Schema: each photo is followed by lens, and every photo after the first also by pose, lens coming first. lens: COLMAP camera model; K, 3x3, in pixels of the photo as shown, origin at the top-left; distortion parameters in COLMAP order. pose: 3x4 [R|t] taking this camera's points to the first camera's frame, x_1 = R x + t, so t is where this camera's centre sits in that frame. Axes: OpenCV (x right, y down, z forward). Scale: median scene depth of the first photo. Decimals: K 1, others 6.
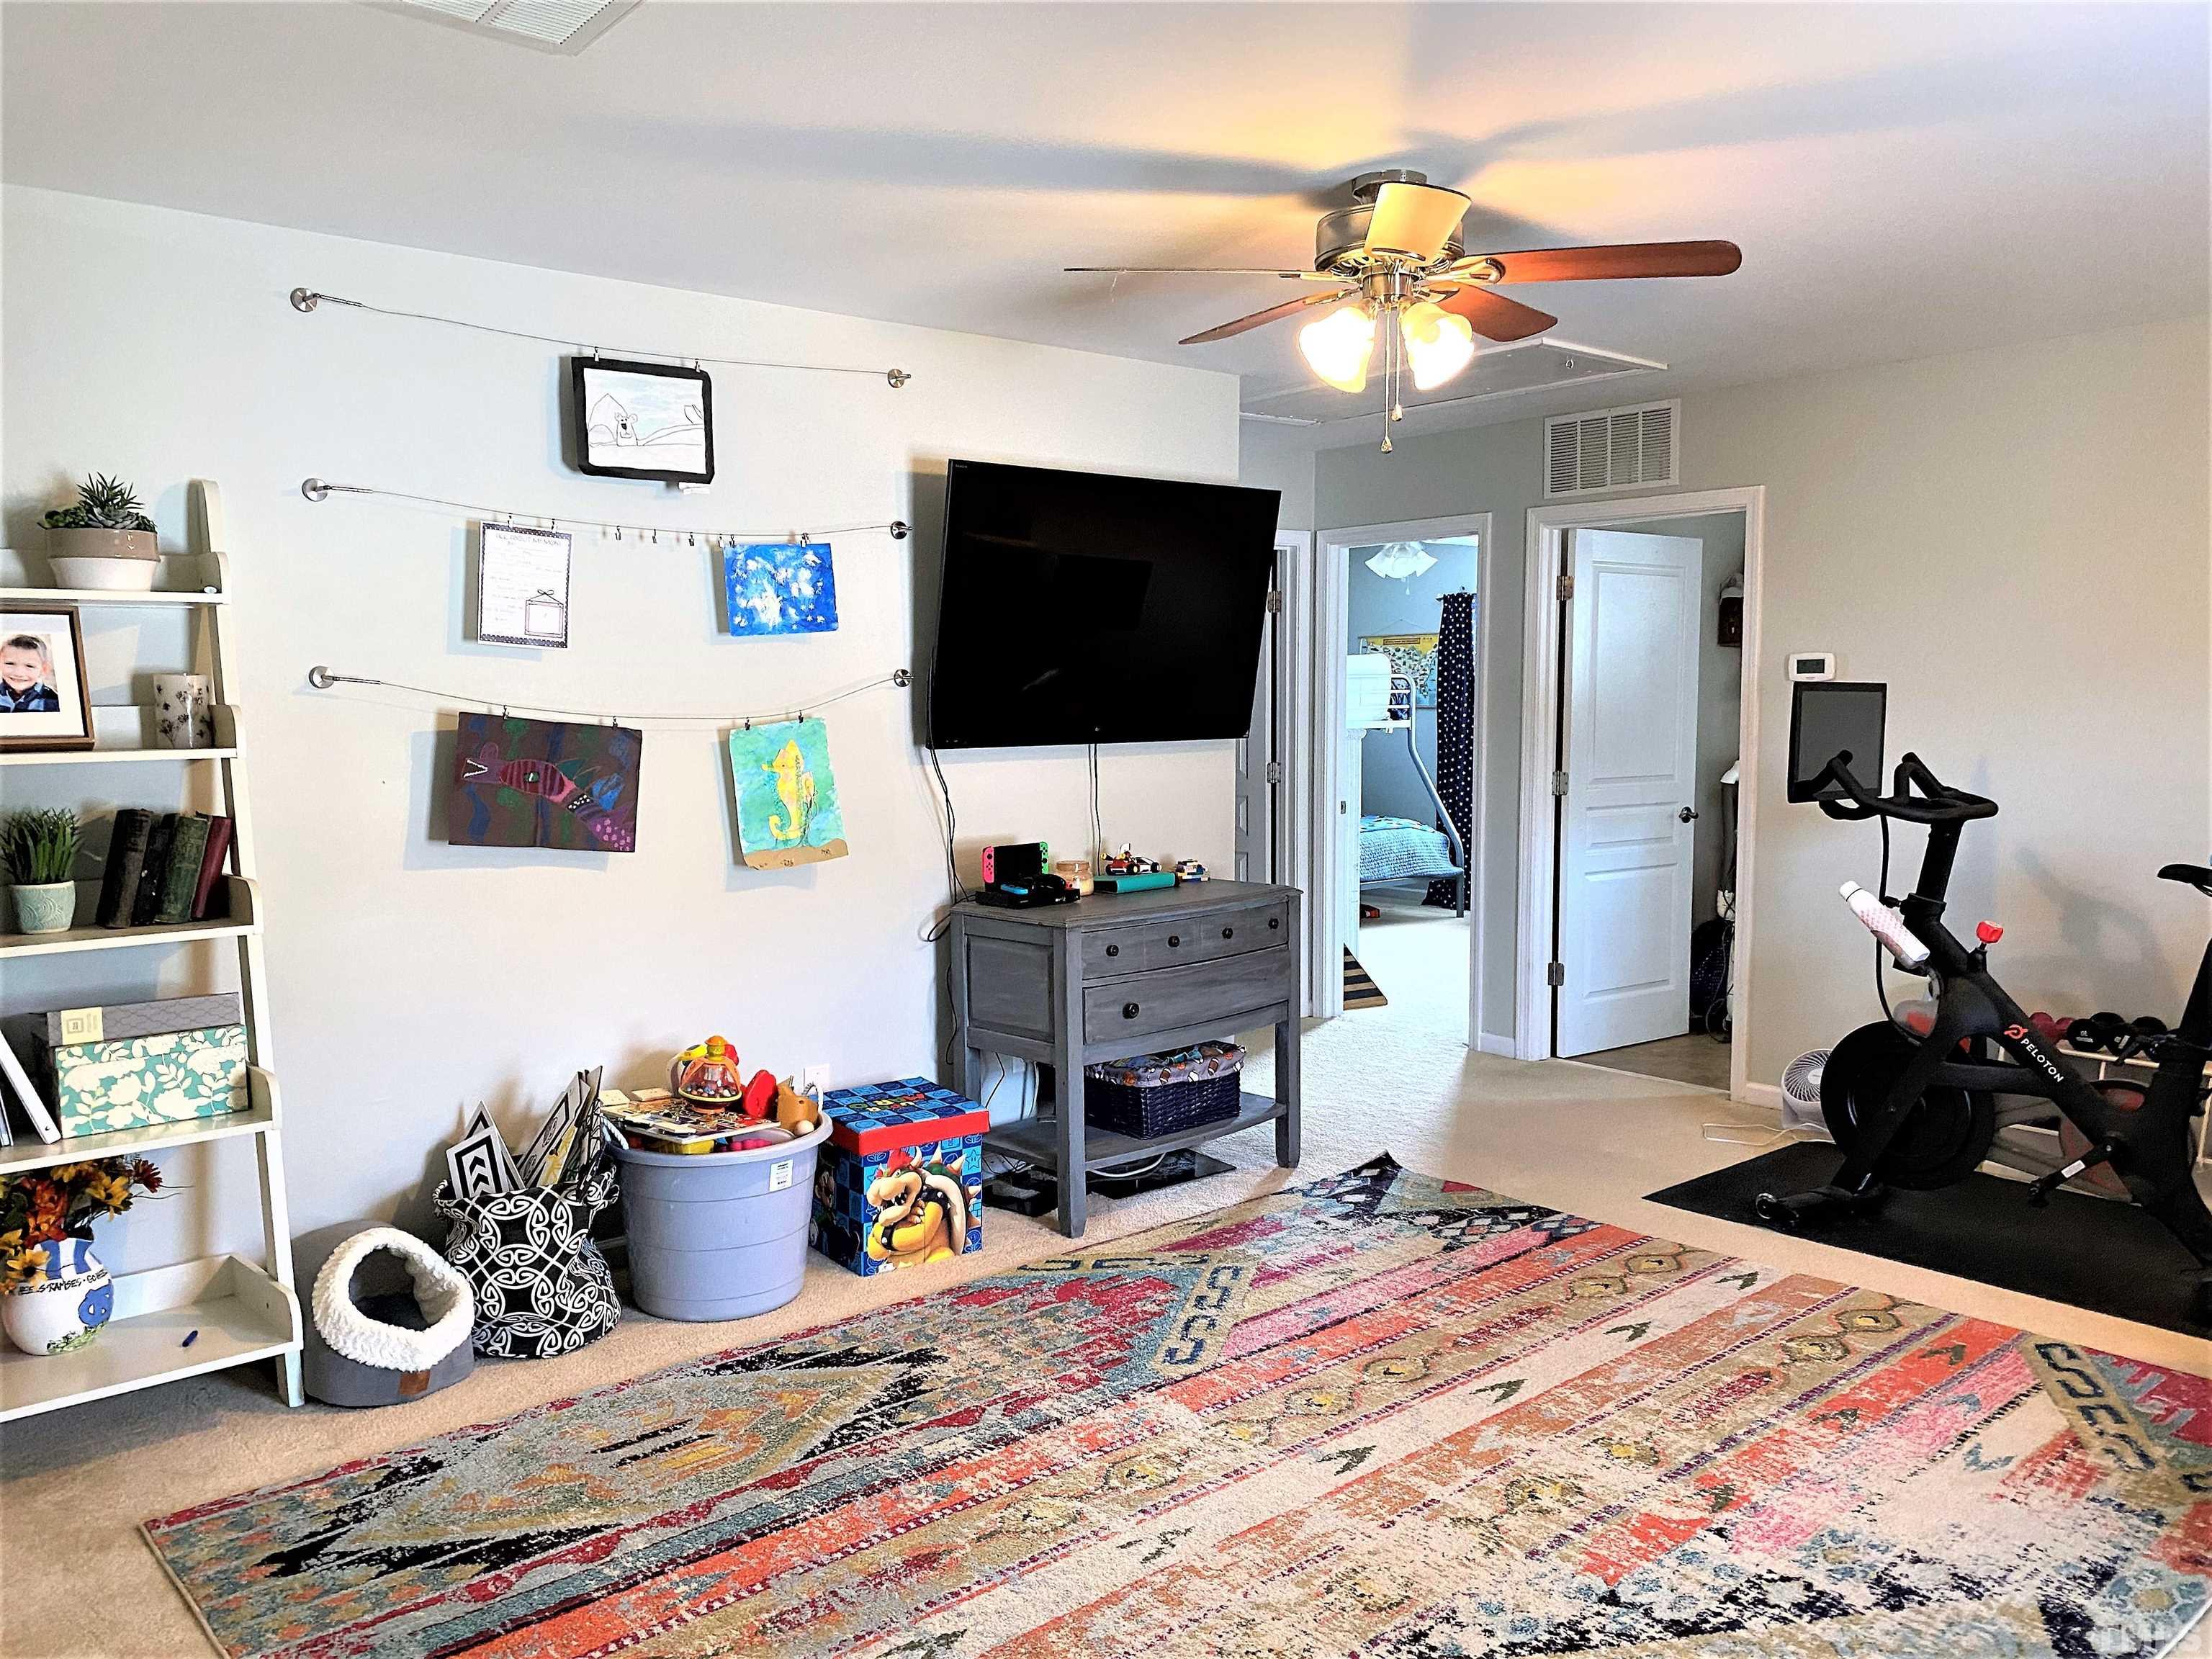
lens RADIAL K [[1671.9, 0, 1100.6], [0, 1671.9, 837.1], [0, 0, 1]] dist [0.013261, 0.009761]
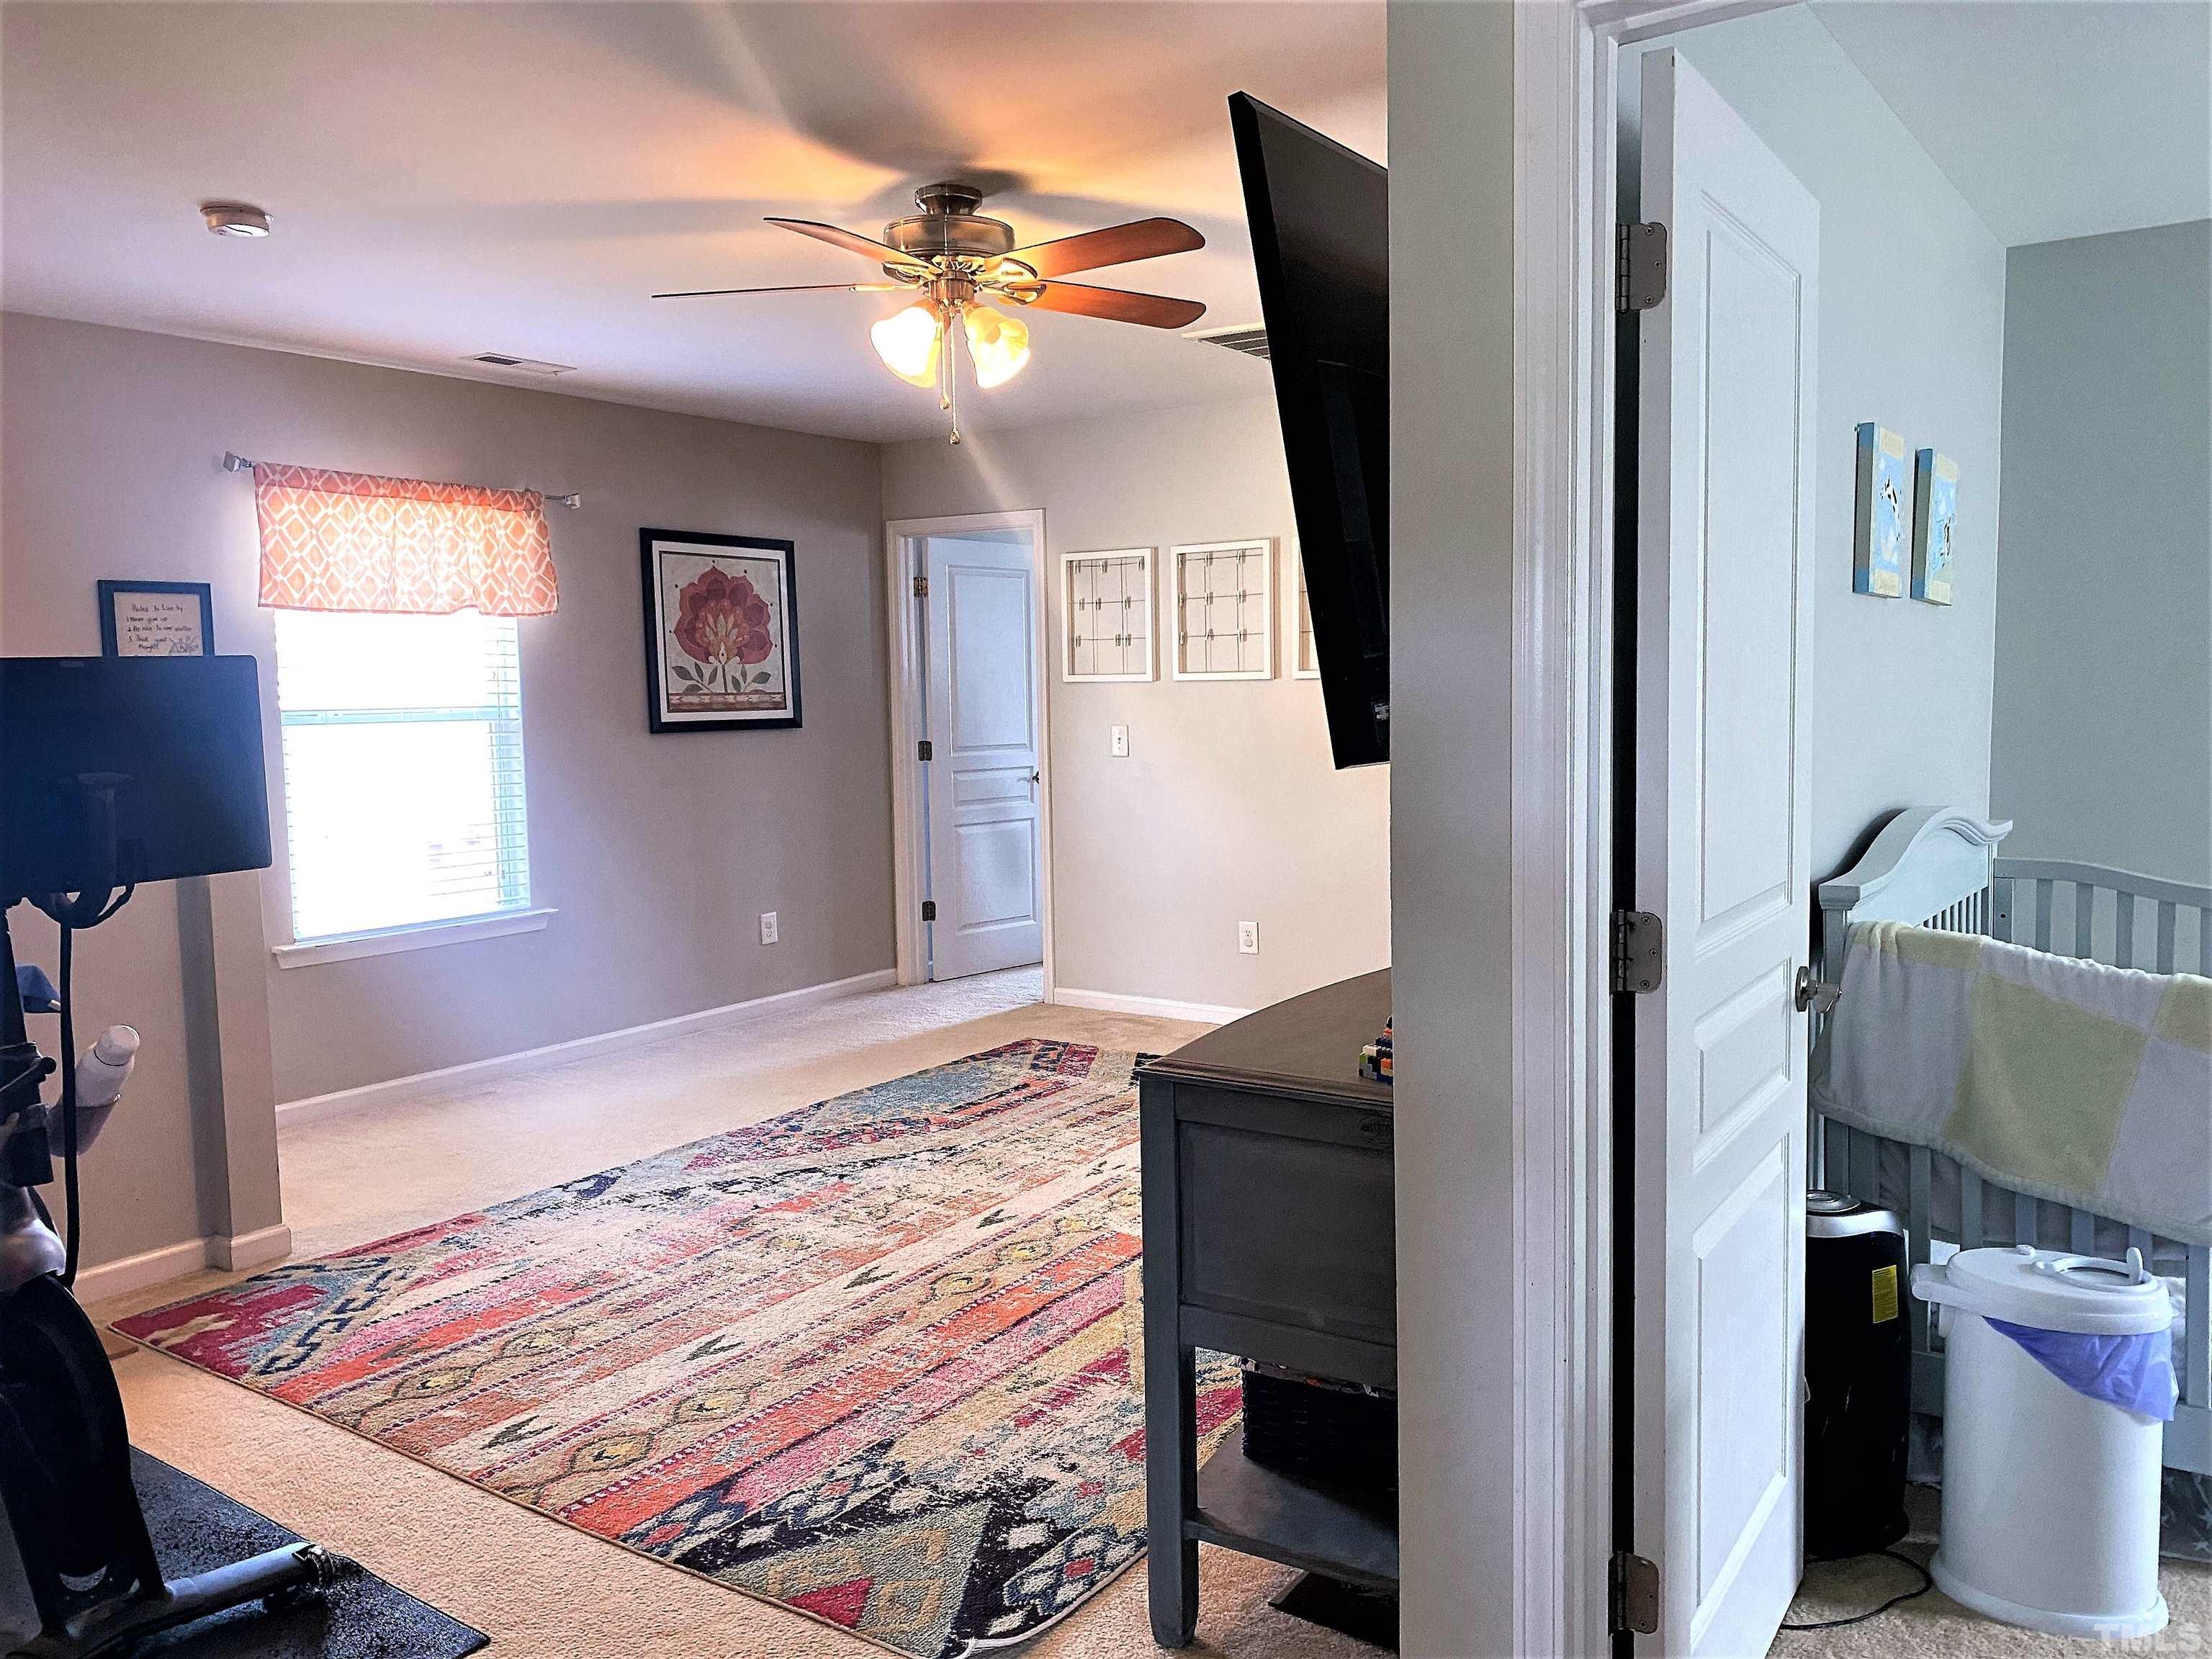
lens RADIAL K [[1671.9, 0, 1109.4], [0, 1671.9, 825.4], [0, 0, 1]] dist [0.013261, 0.009761]
pose [[-0.966968, 0.044400, -0.250999, 0.319769], [-0.001872, 0.983449, 0.181177, -0.162755], [0.254889, 0.175662, -0.950881, 1.872053]]
